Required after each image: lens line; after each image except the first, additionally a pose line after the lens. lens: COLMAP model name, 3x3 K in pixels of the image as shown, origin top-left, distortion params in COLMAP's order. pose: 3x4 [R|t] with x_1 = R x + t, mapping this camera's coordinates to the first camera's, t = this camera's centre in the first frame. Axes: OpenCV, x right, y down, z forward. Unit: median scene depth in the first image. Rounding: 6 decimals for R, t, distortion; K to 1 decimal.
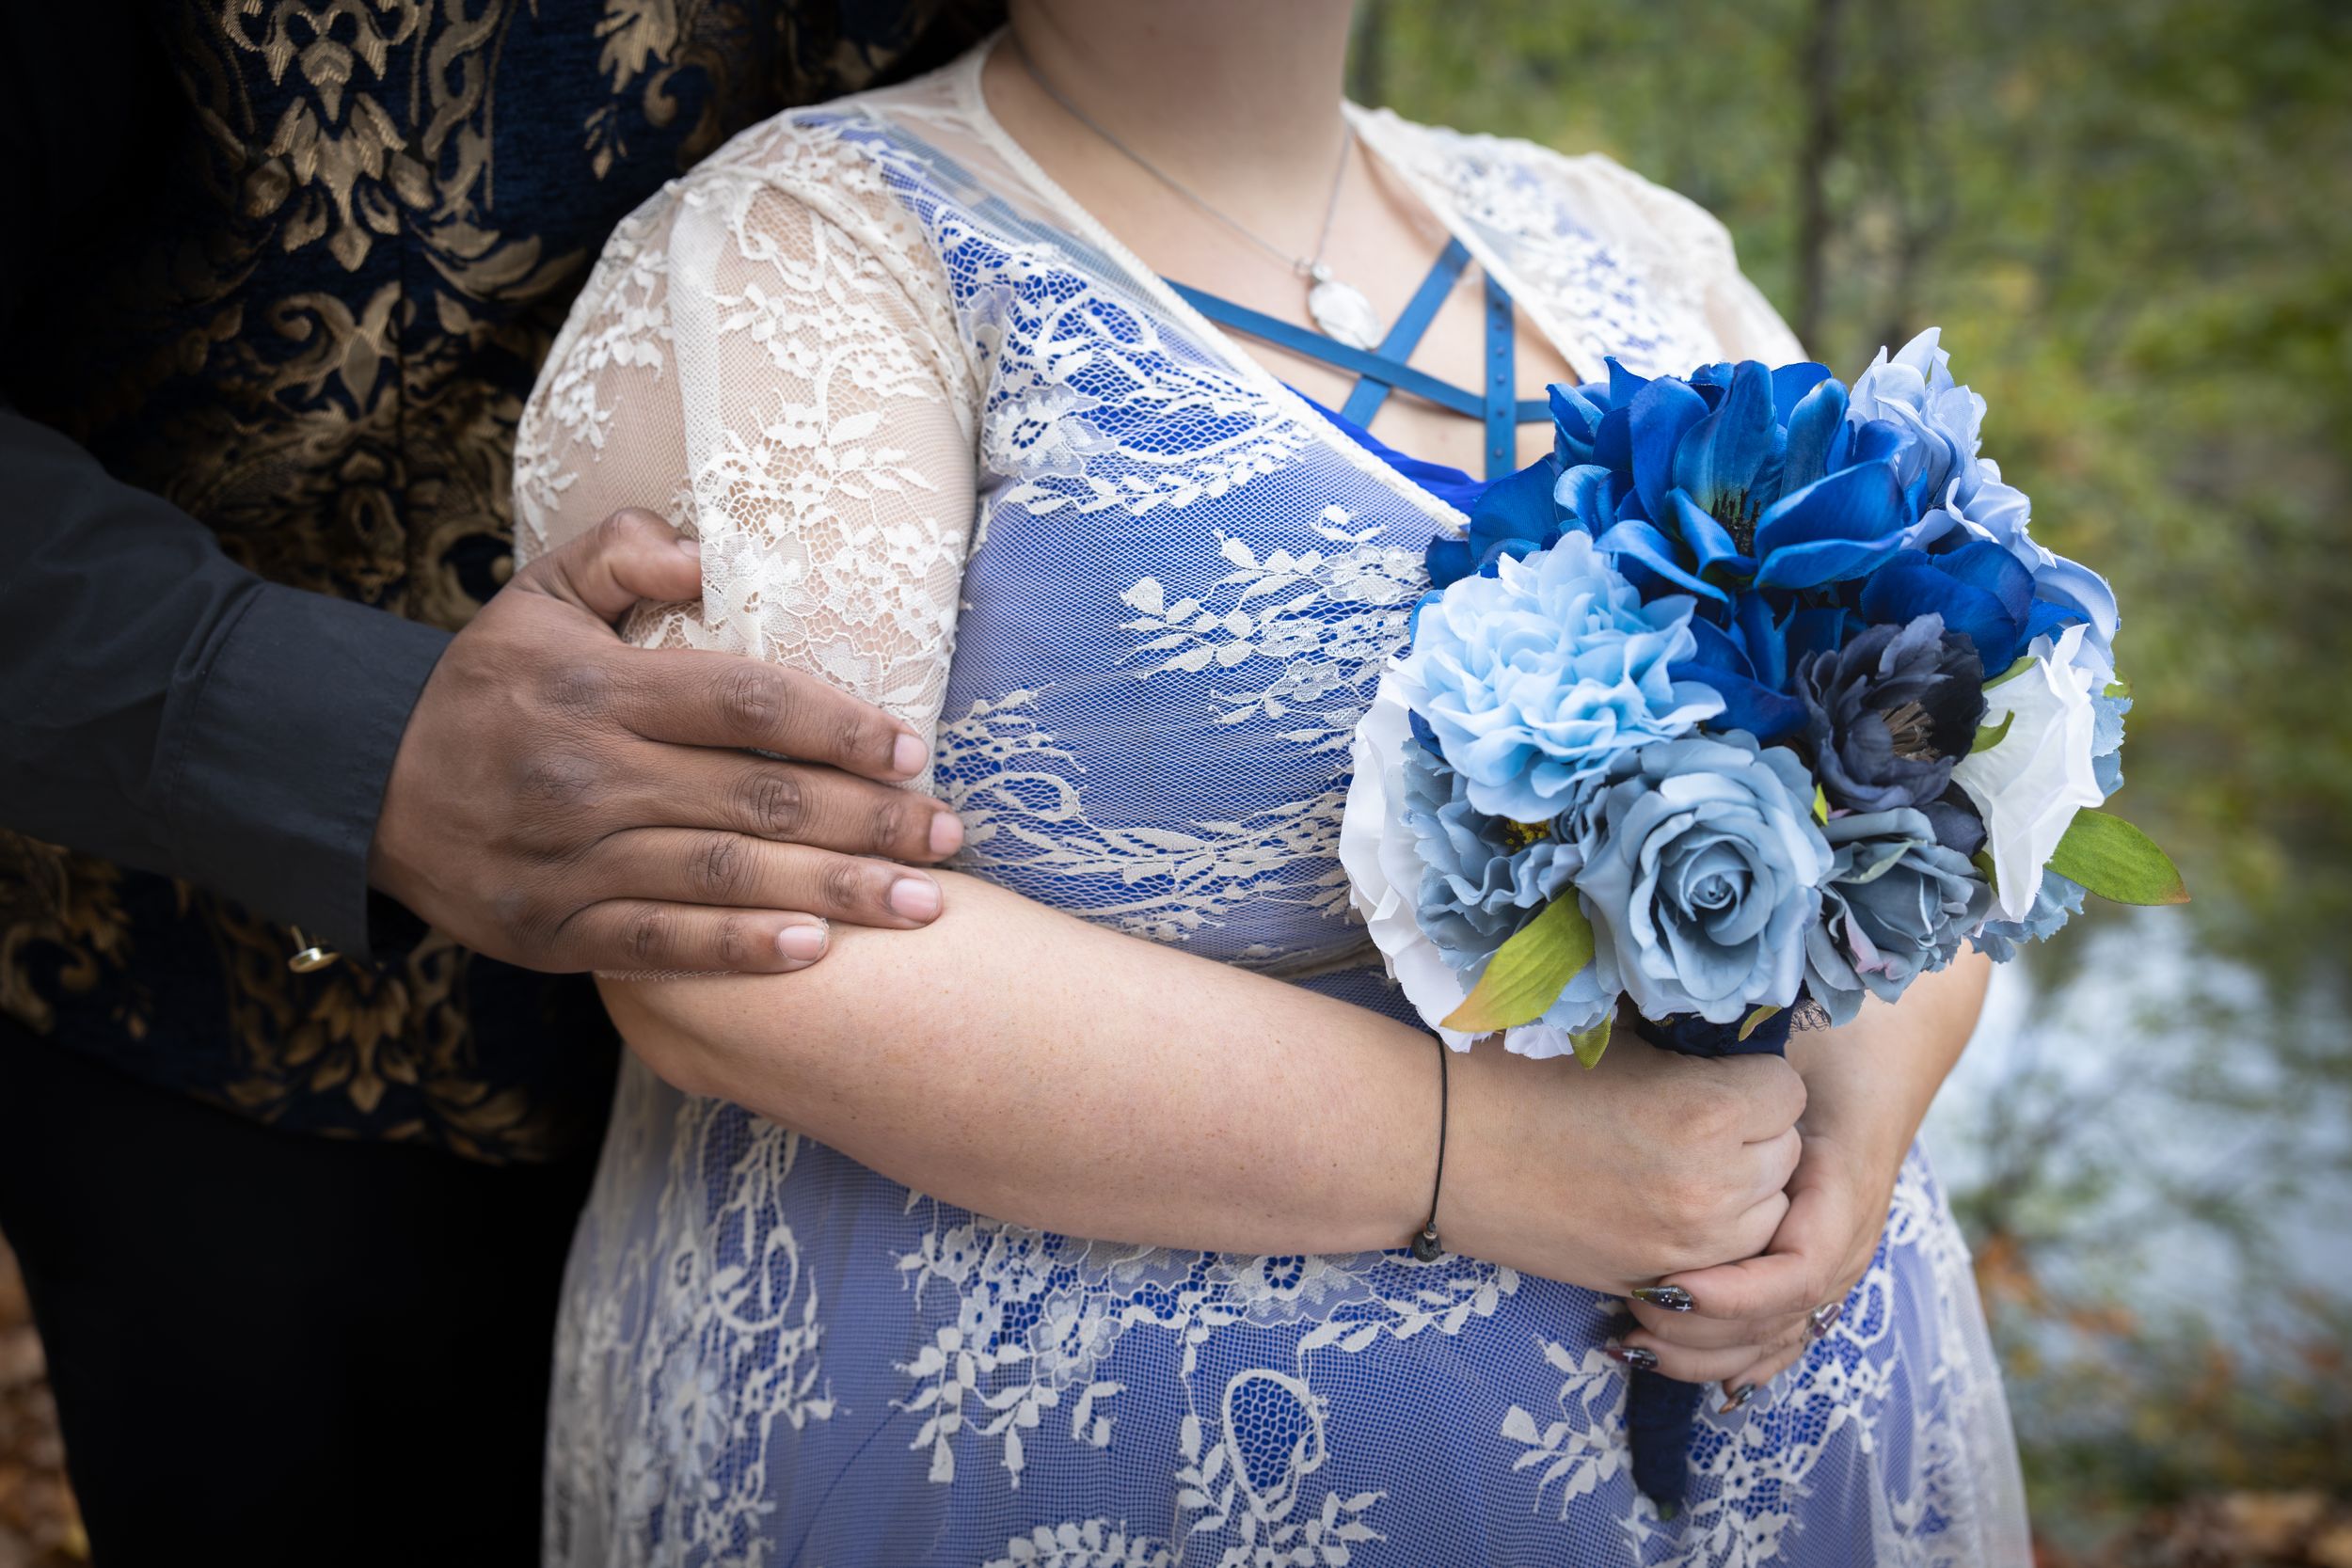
lens RADIAL K [[2609.0, 0, 1176.0], [0, 2609.0, 784.0], [0, 0, 1]] dist [-0.027441, 0.004140]
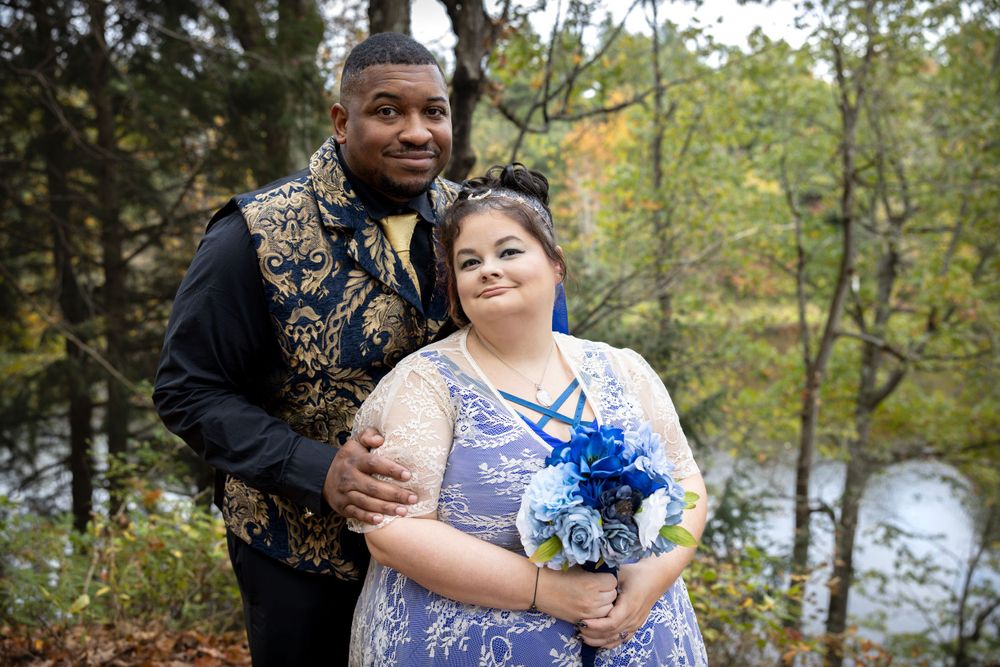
lens RADIAL K [[1109.4, 0, 500.0], [0, 1109.4, 333.5], [0, 0, 1]] dist [-0.027441, 0.004140]
pose [[0.988135, 0.041642, -0.147835, 0.297034], [-0.058786, 0.991790, -0.113560, -0.081708], [0.141892, 0.120904, 0.982471, -0.970123]]
